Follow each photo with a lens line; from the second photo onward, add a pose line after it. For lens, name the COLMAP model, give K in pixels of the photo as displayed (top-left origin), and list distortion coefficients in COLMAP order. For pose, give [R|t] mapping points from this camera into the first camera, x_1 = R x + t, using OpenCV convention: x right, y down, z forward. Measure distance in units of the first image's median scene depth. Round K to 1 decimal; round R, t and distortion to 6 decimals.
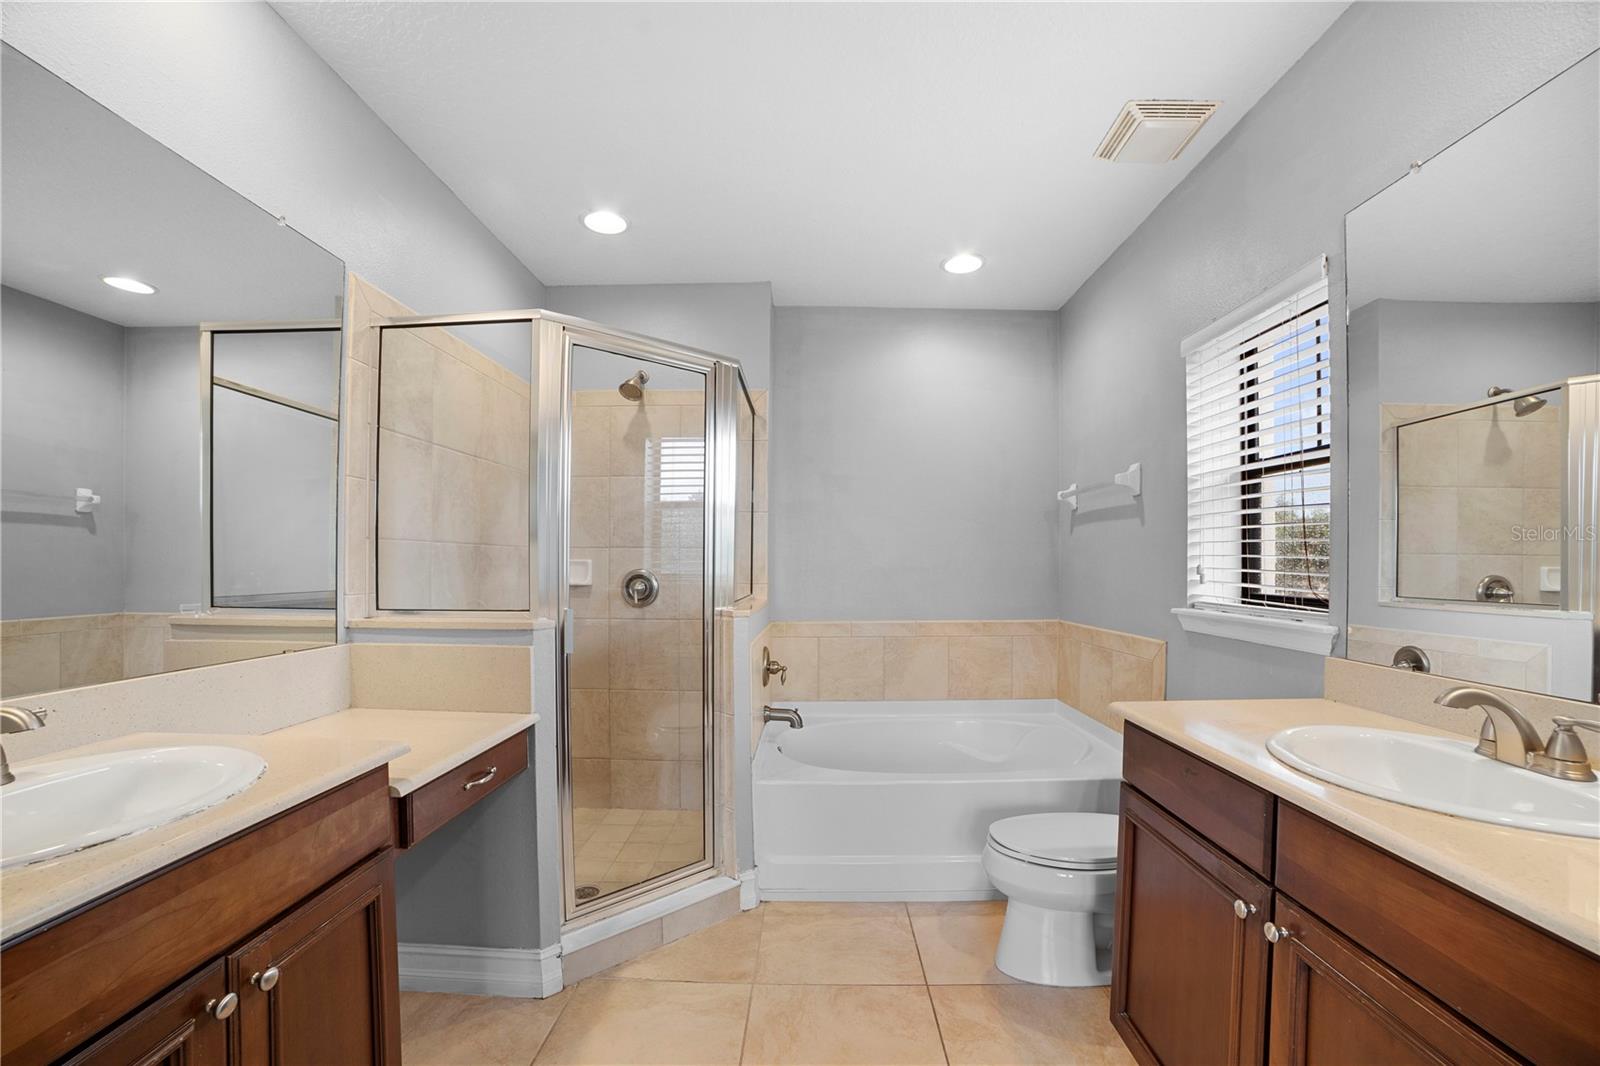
lens RADIAL K [[642.8, 0, 813.6], [0, 642.8, 548.5], [0, 0, 1]] dist [-0.110381, 0.036191]
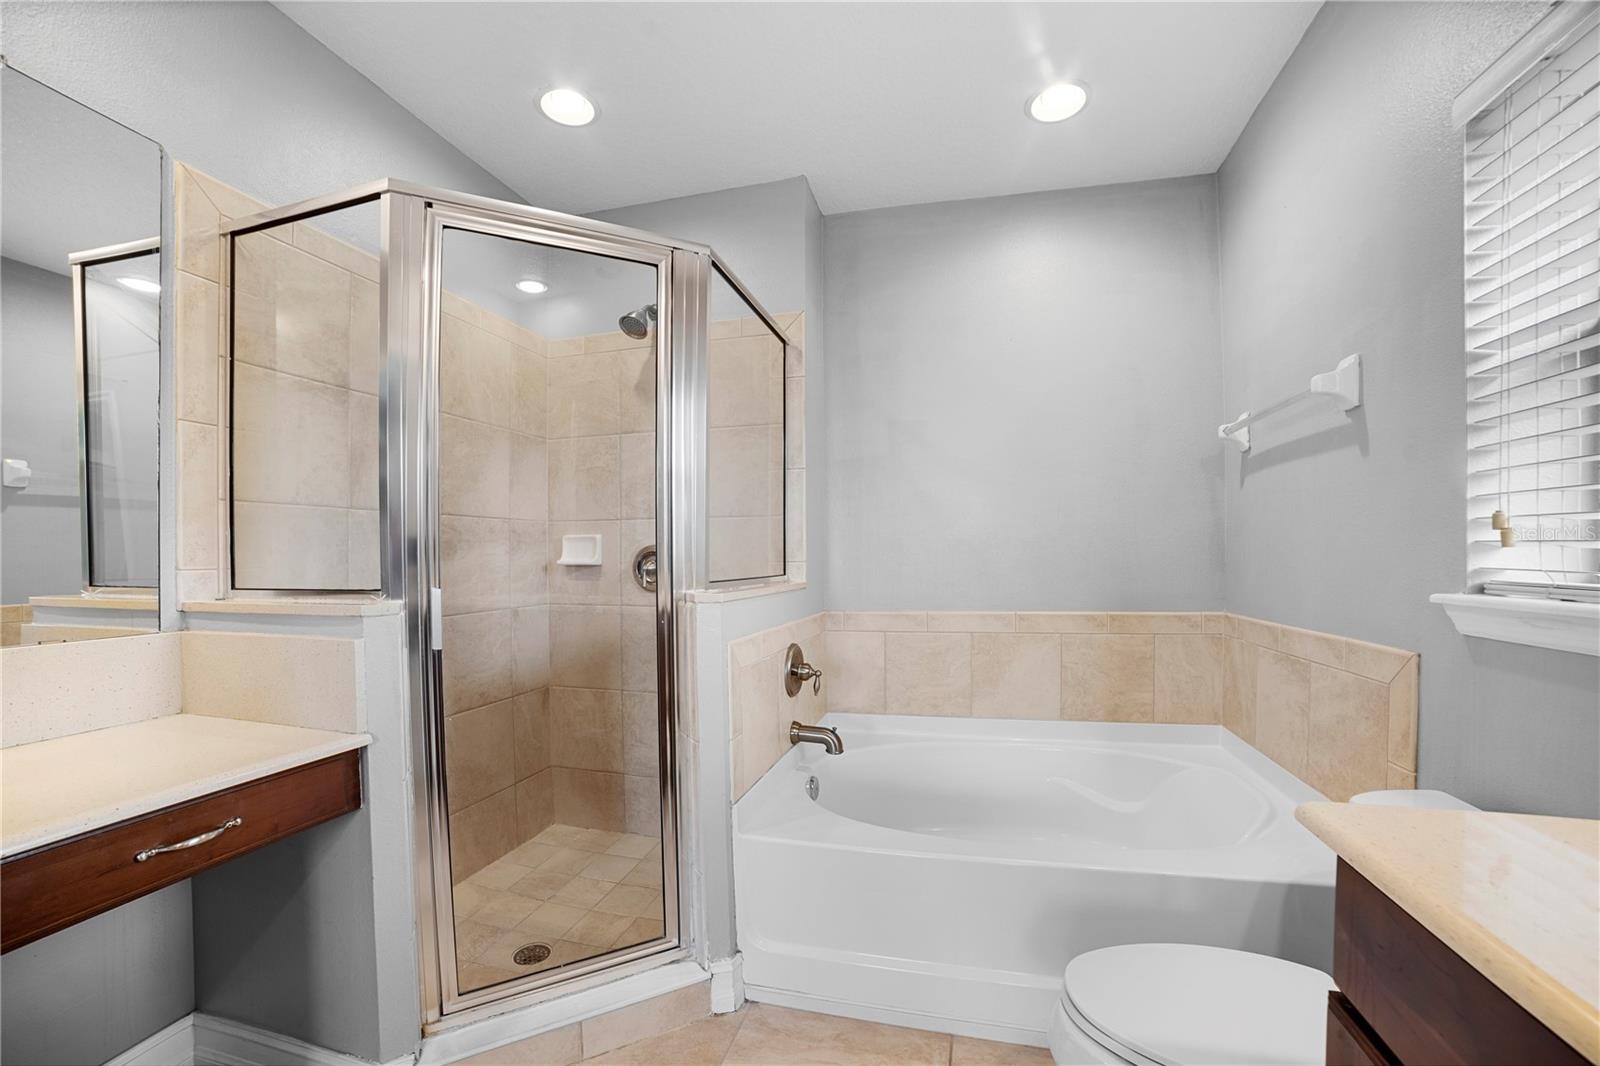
lens RADIAL K [[642.8, 0, 813.6], [0, 642.8, 548.5], [0, 0, 1]] dist [-0.110381, 0.036191]
pose [[0.970534, -0.012152, -0.240659, 0.151235], [0.015875, 0.999782, 0.013535, 0.035593], [0.240442, -0.016956, 0.970515, 0.315552]]
